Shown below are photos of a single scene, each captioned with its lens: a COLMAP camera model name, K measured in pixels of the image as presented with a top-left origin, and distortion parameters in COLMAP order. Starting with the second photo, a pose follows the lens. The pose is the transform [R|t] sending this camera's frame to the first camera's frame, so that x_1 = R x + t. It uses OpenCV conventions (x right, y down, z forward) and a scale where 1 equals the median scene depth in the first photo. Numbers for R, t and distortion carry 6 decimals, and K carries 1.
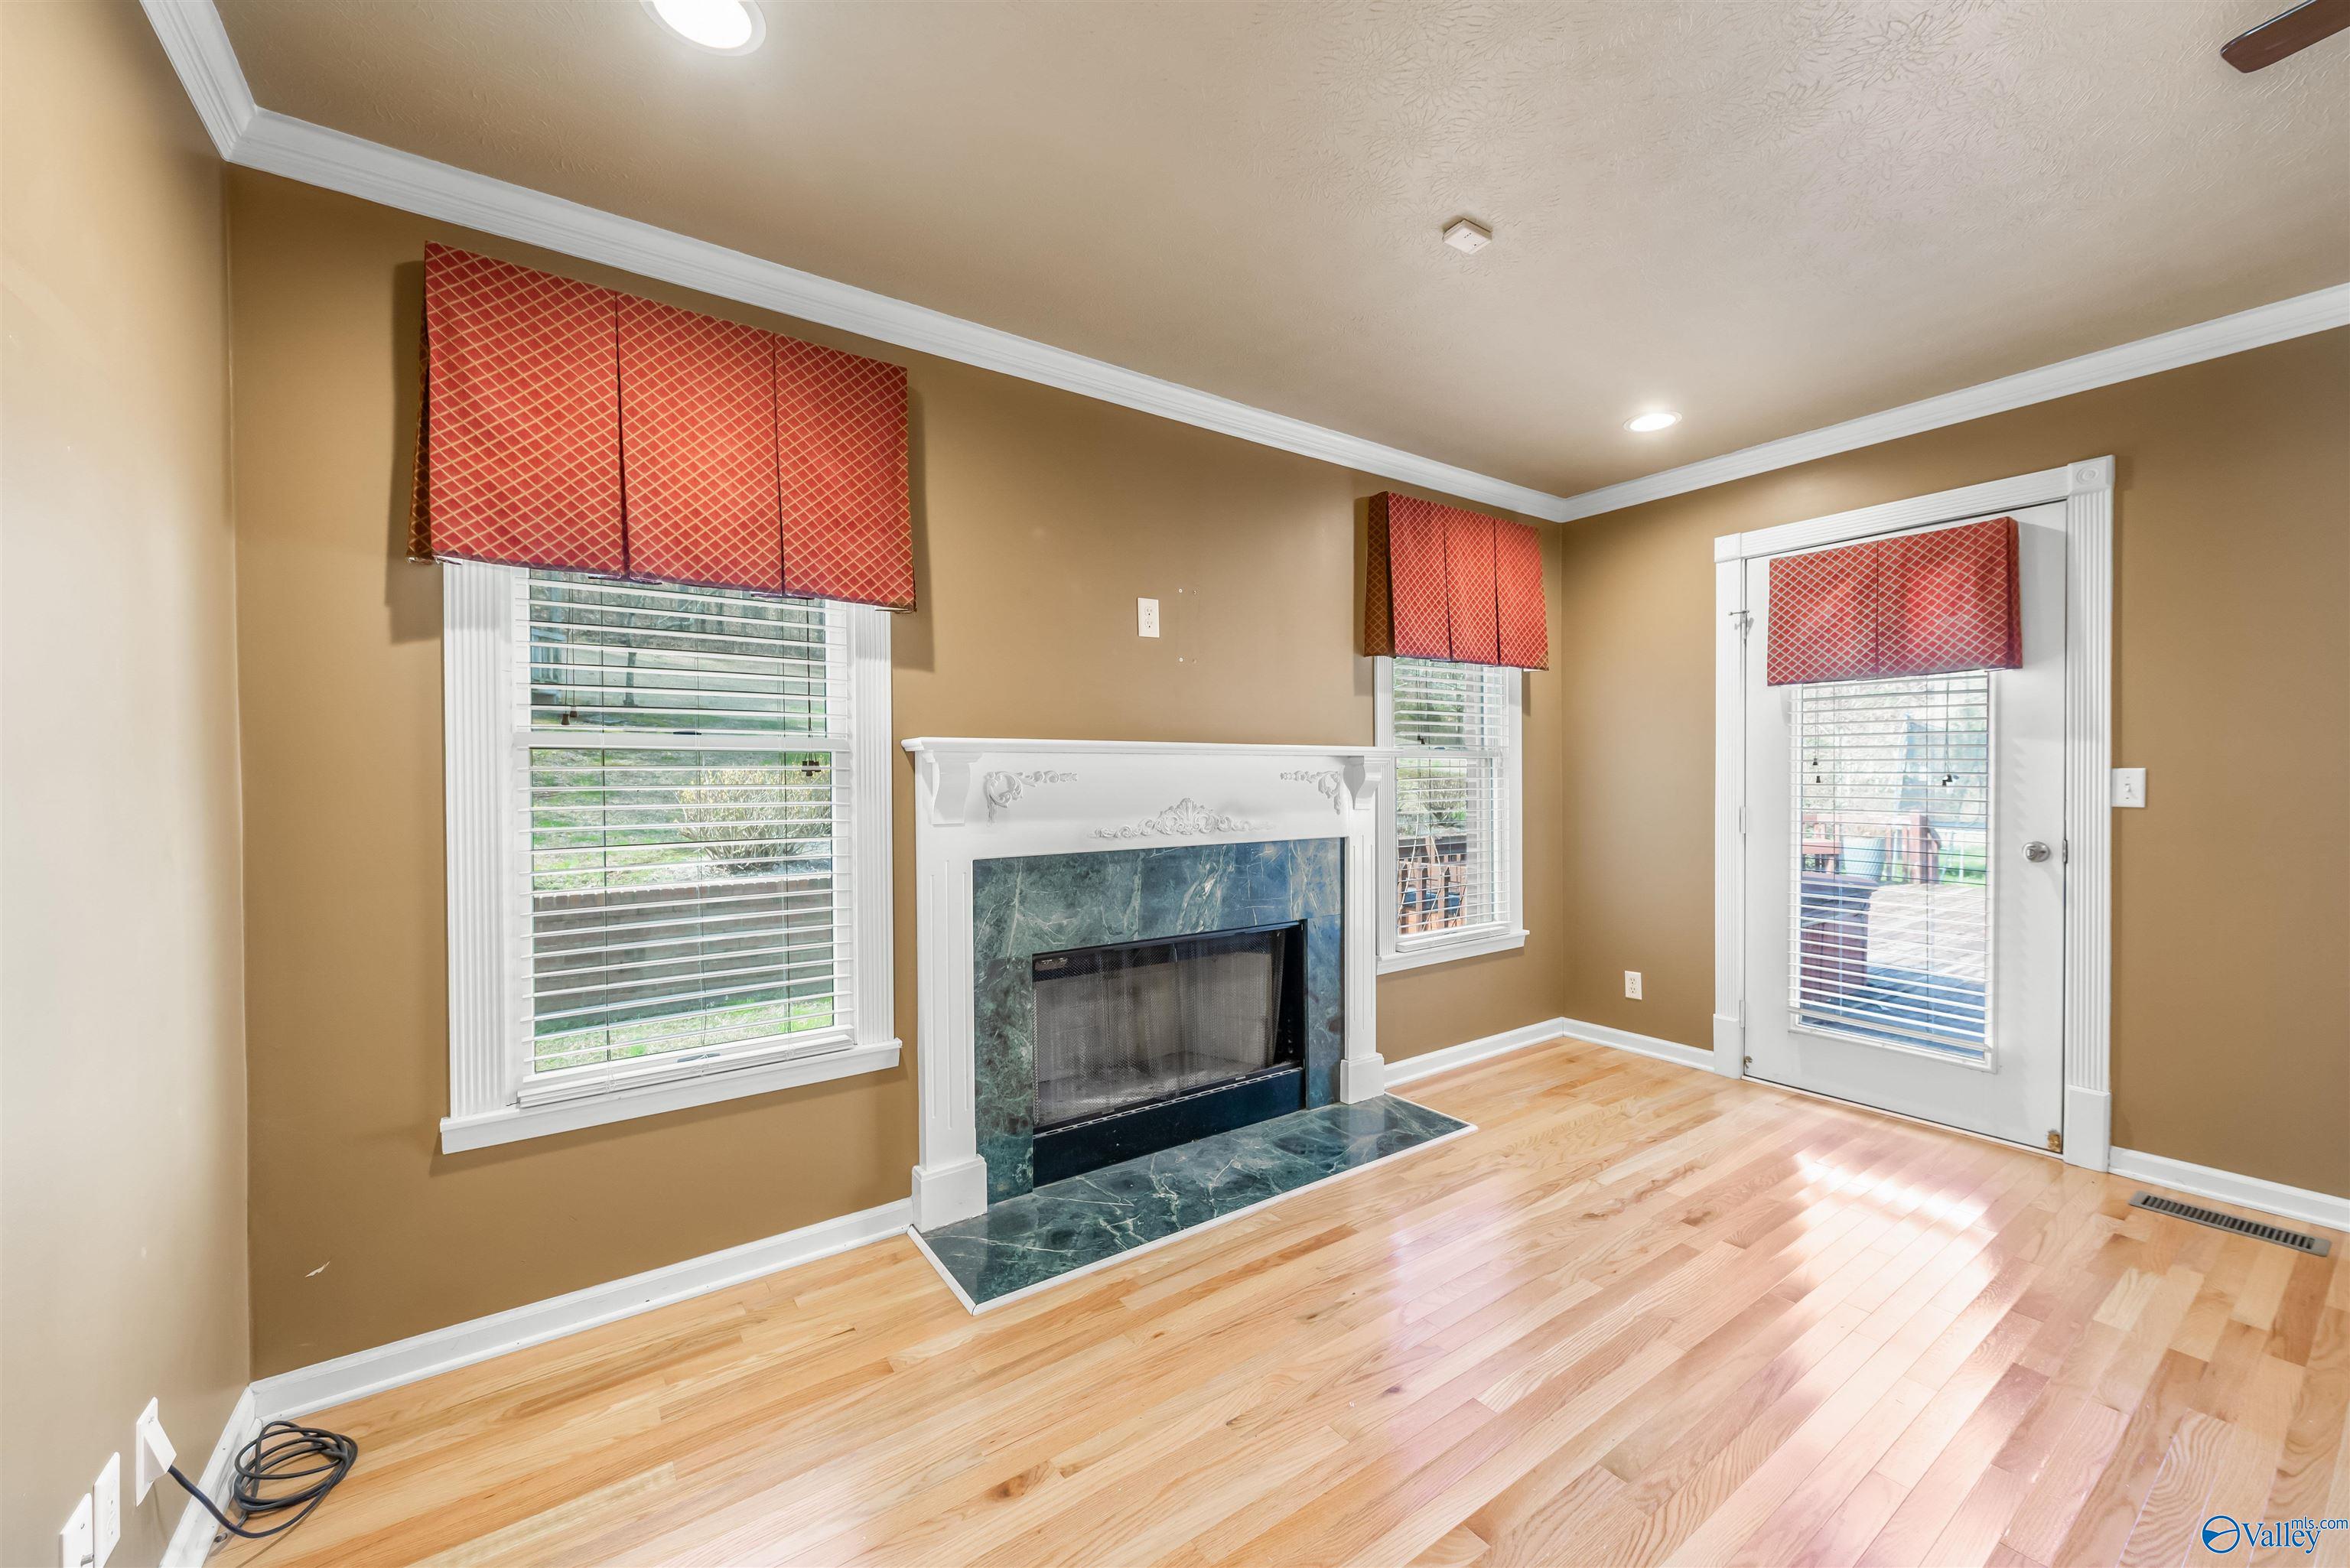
lens RADIAL K [[911.6, 0, 1200.1], [0, 911.6, 791.9], [0, 0, 1]] dist [0.006280, -0.000285]
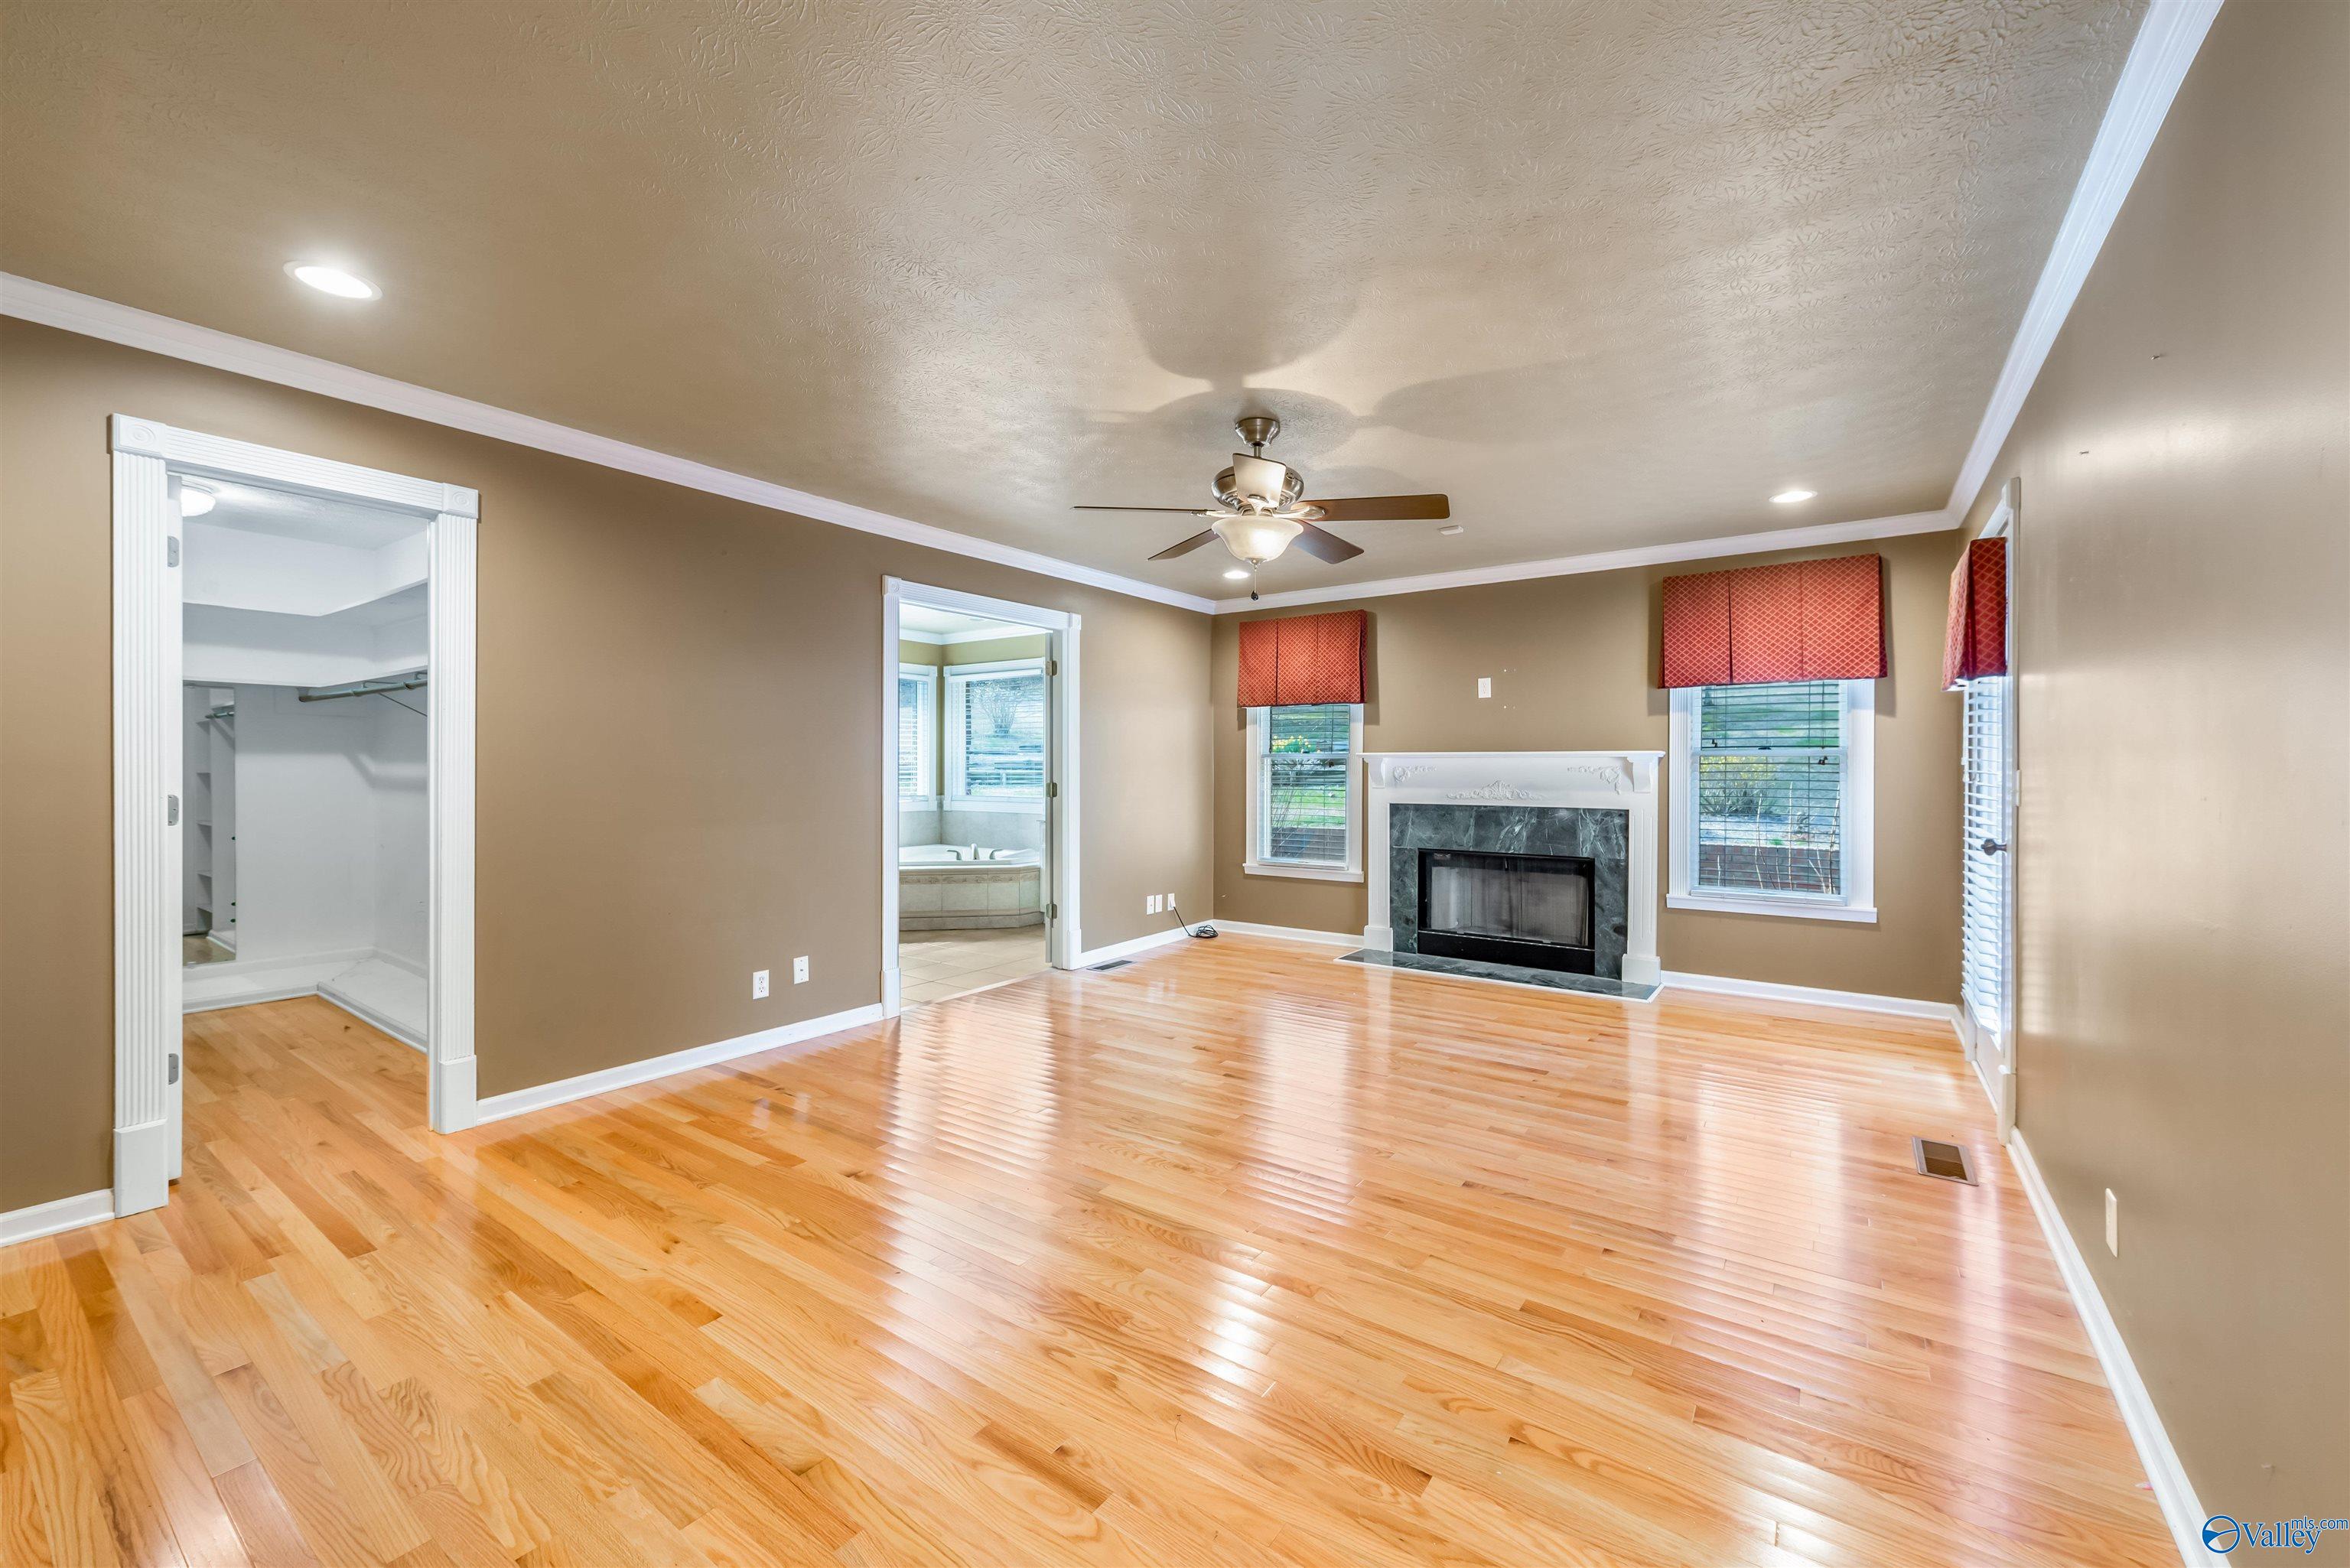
lens RADIAL K [[927.6, 0, 1186.6], [0, 927.6, 778.3], [0, 0, 1]] dist [0.002404, 0.000090]
pose [[0.327469, 0.018338, -0.944684, 1.630971], [-0.019324, 0.999733, 0.012709, -0.010004], [0.944664, 0.014093, 0.327735, -0.258942]]
